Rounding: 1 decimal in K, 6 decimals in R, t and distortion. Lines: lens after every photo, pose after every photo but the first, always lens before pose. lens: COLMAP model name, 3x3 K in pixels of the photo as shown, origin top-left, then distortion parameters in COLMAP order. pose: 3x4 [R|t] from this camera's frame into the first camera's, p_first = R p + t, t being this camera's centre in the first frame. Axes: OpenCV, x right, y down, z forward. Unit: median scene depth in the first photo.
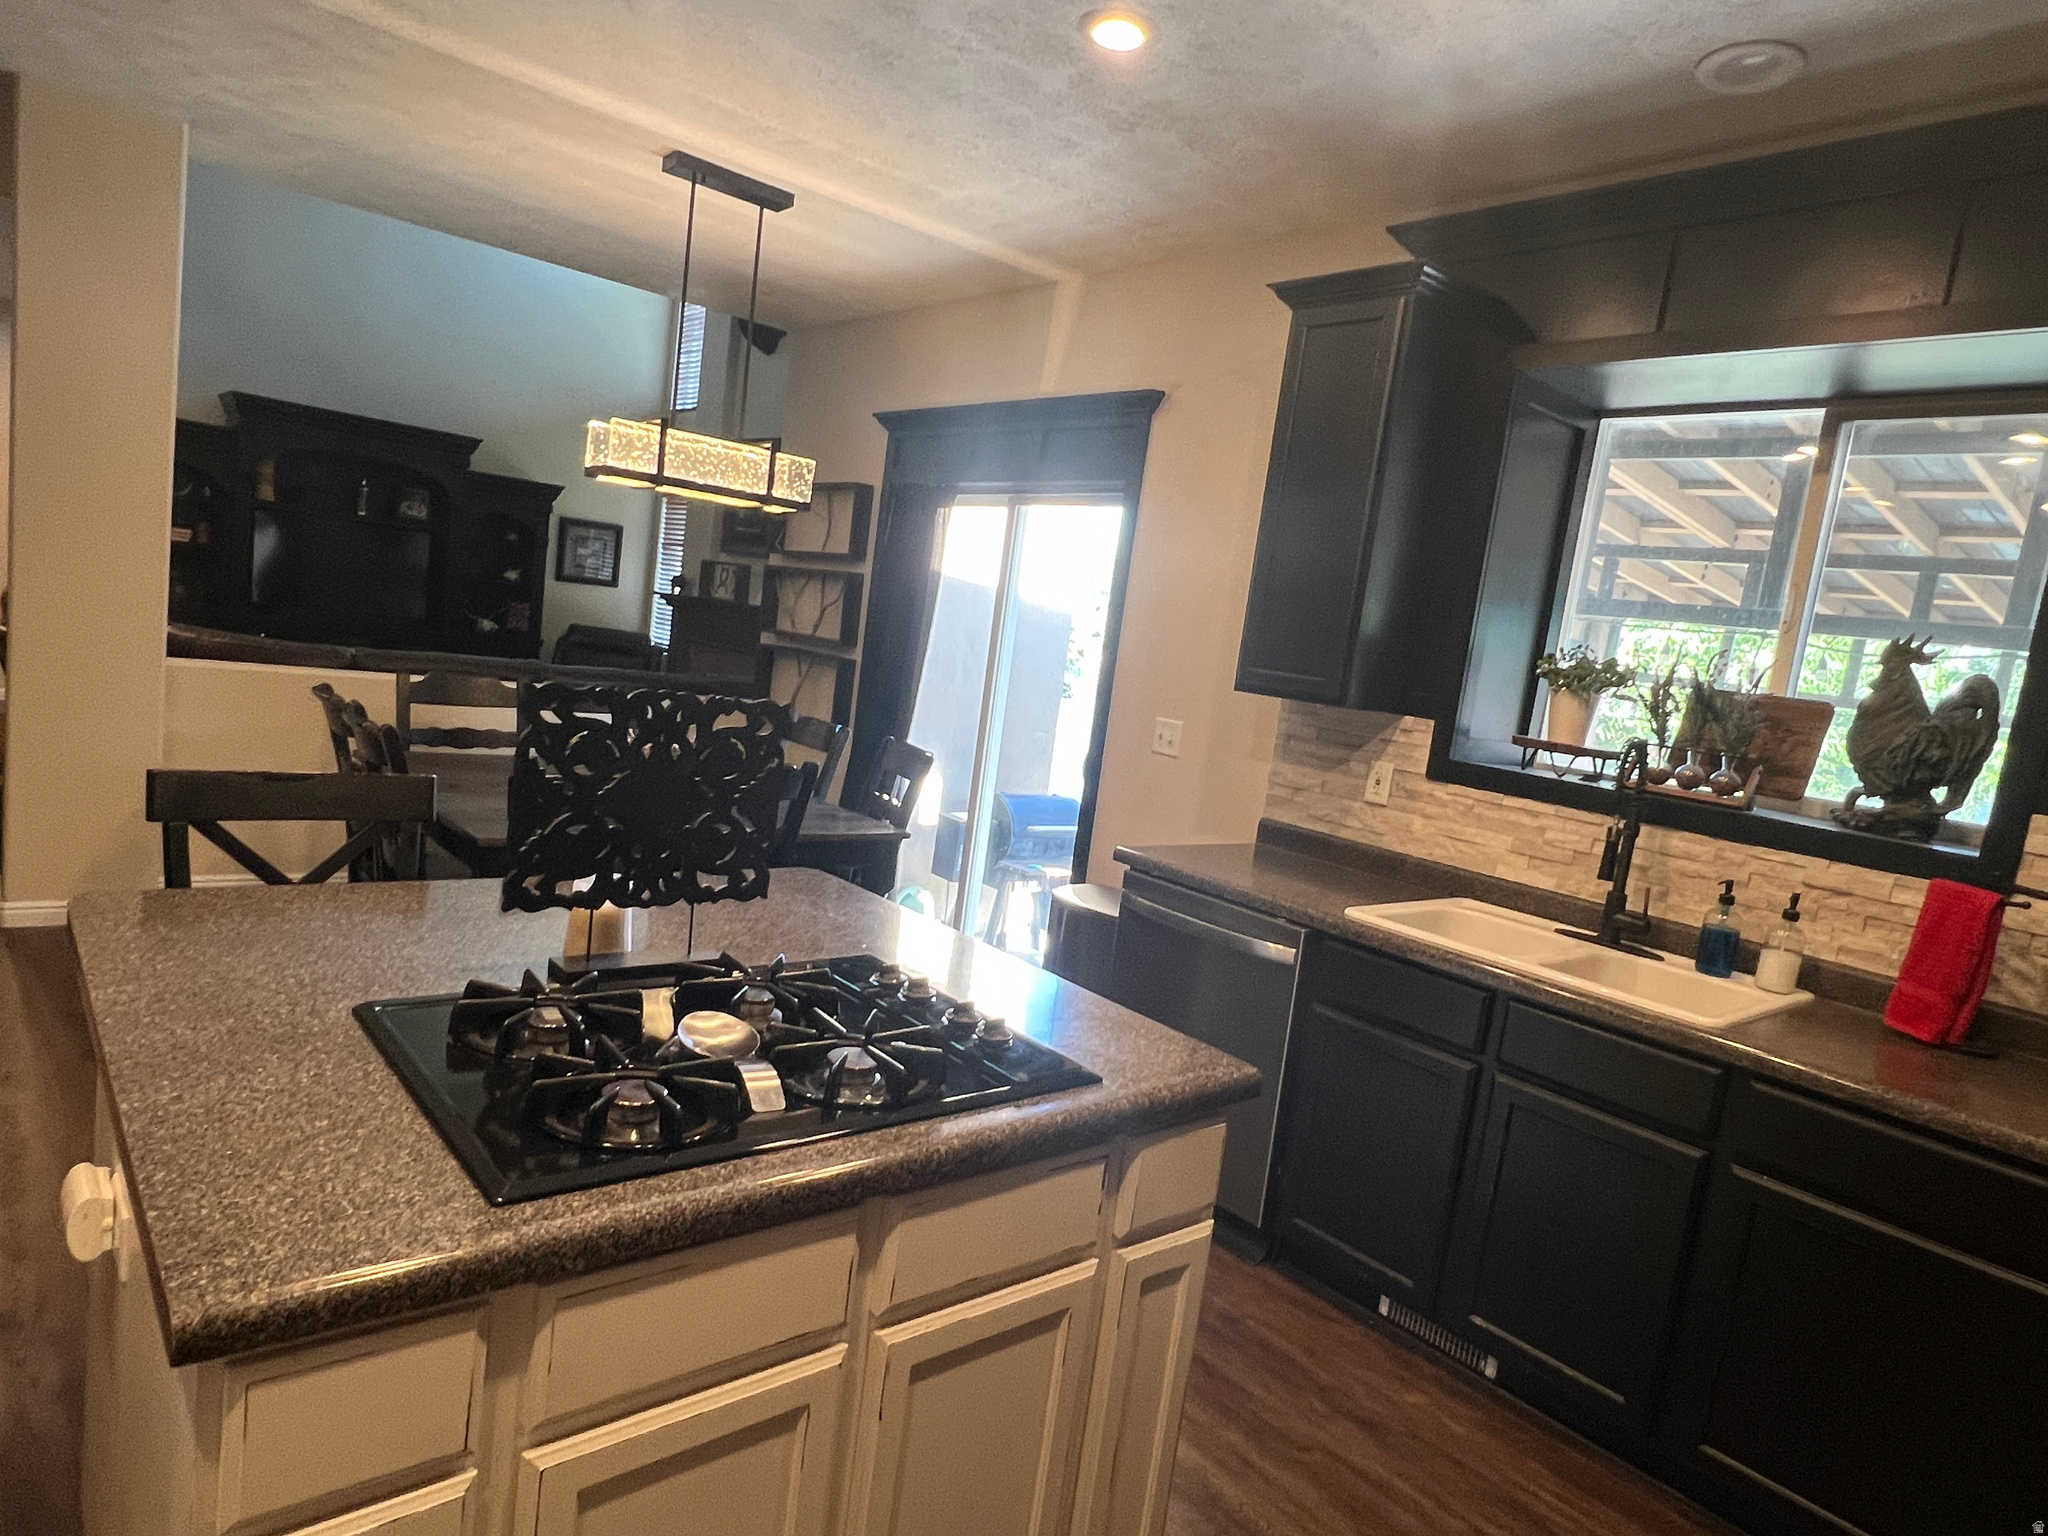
lens RADIAL K [[1212.1, 0, 1024.0], [0, 1212.1, 768.0], [0, 0, 1]] dist [0.000257, -0.000032]
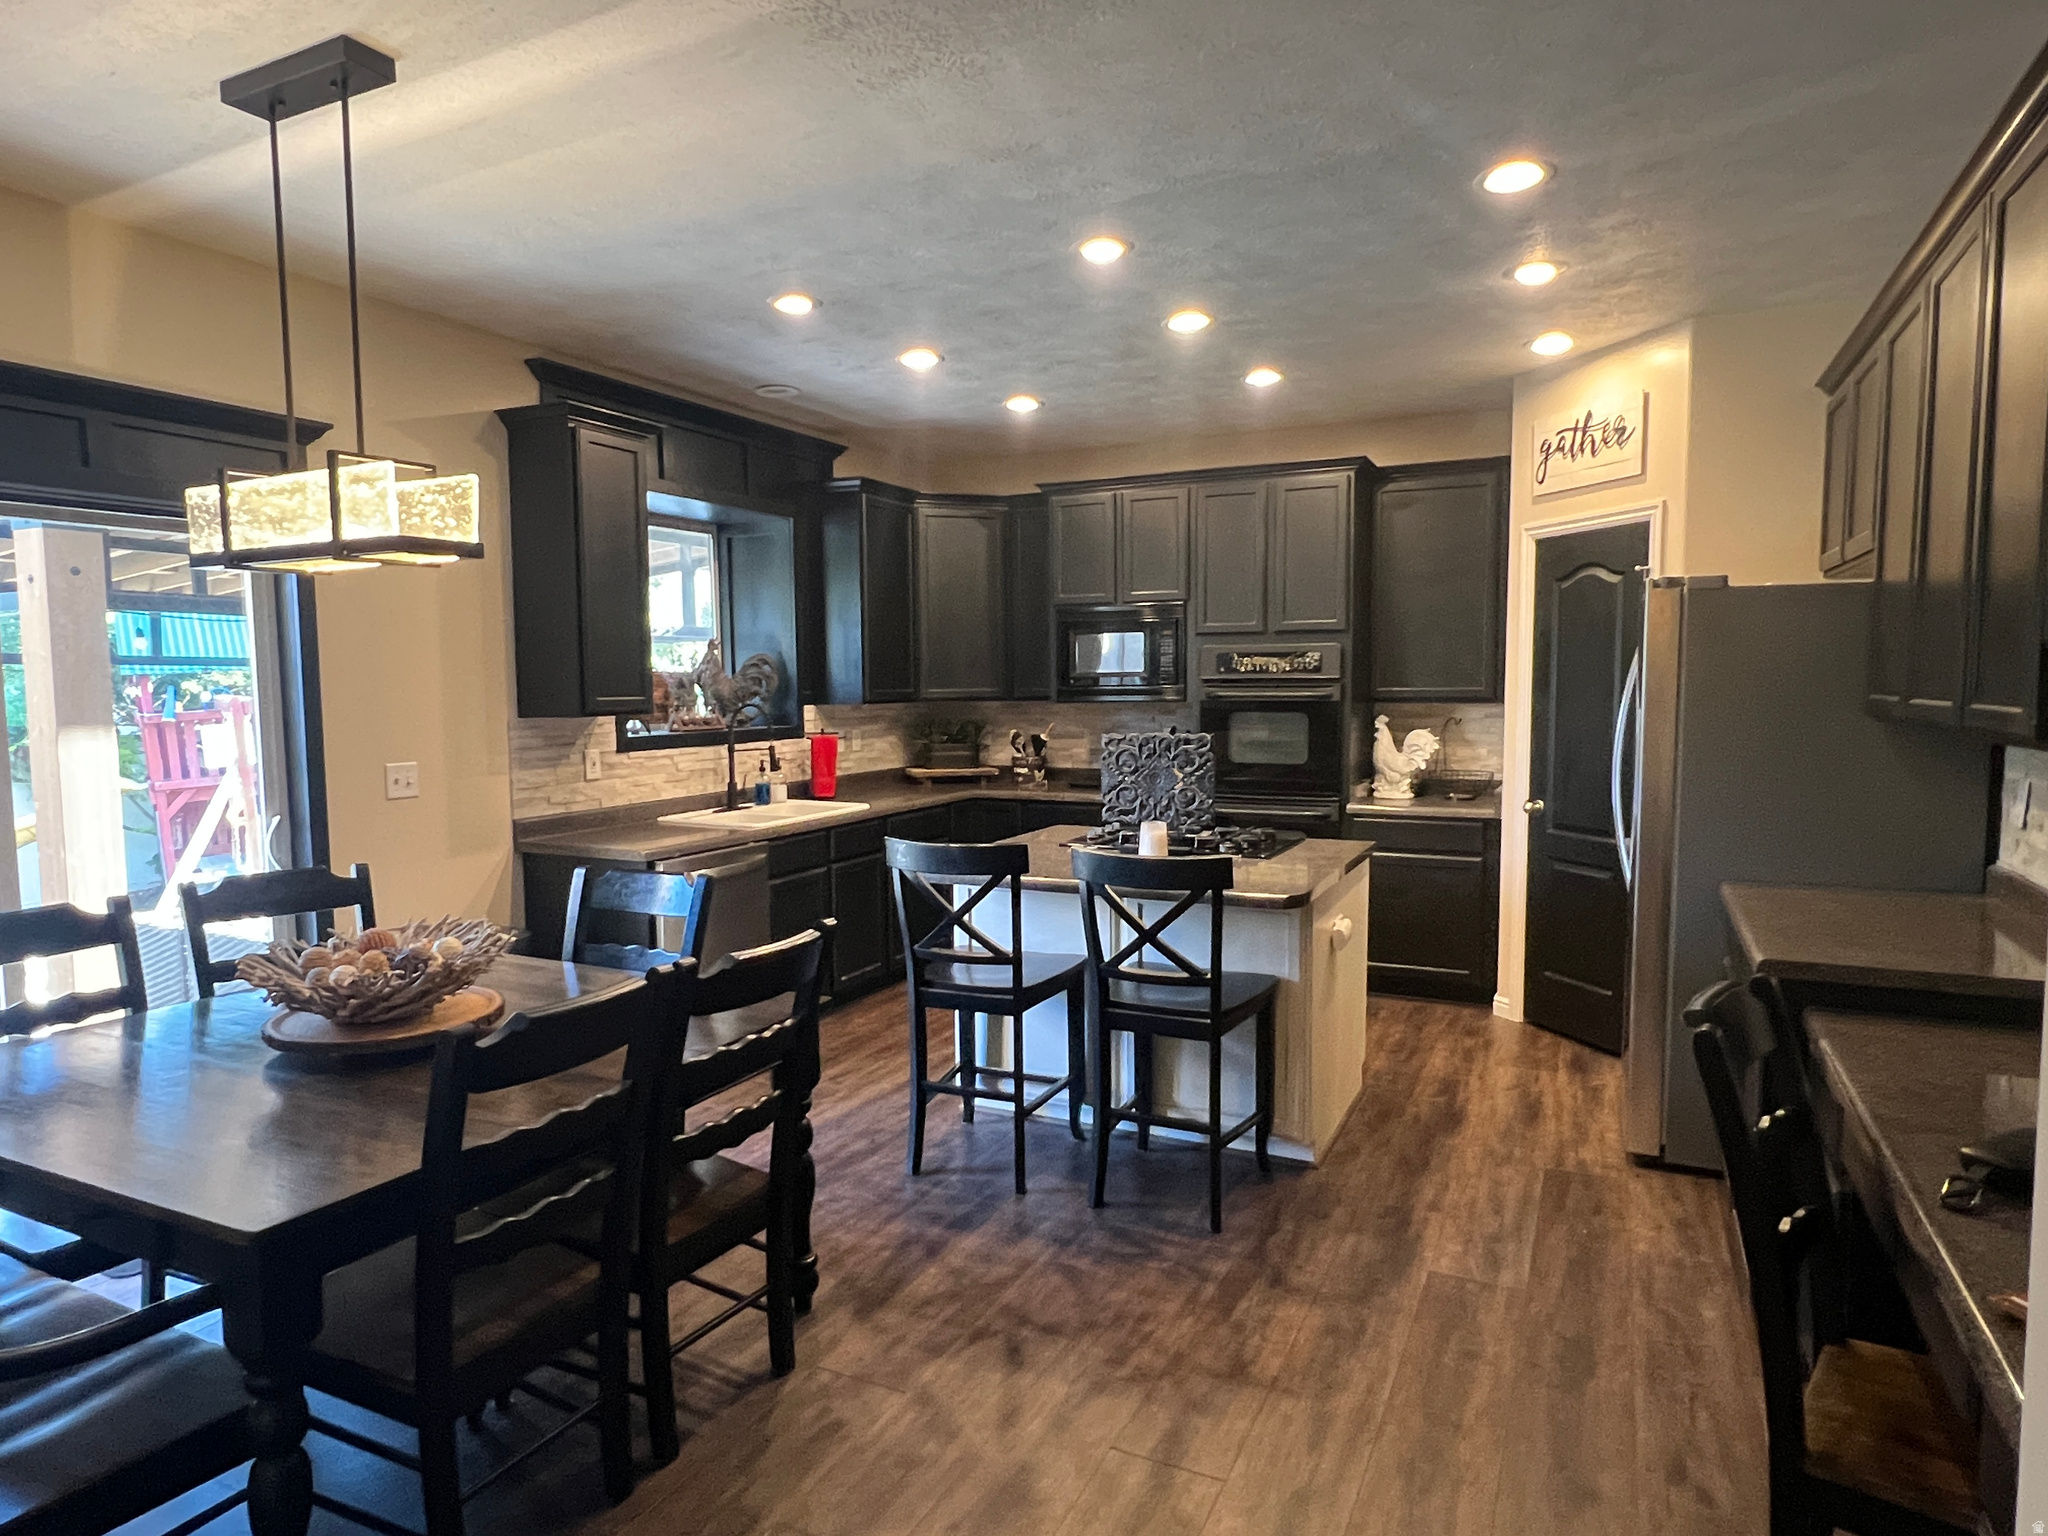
lens RADIAL K [[1212.1, 0, 1024.0], [0, 1212.1, 768.0], [0, 0, 1]] dist [0.000257, -0.000032]
pose [[-0.391539, -0.191467, 0.900021, -1.204869], [0.064965, 0.969919, 0.234599, -0.289282], [-0.917865, 0.150325, -0.367323, 1.077075]]
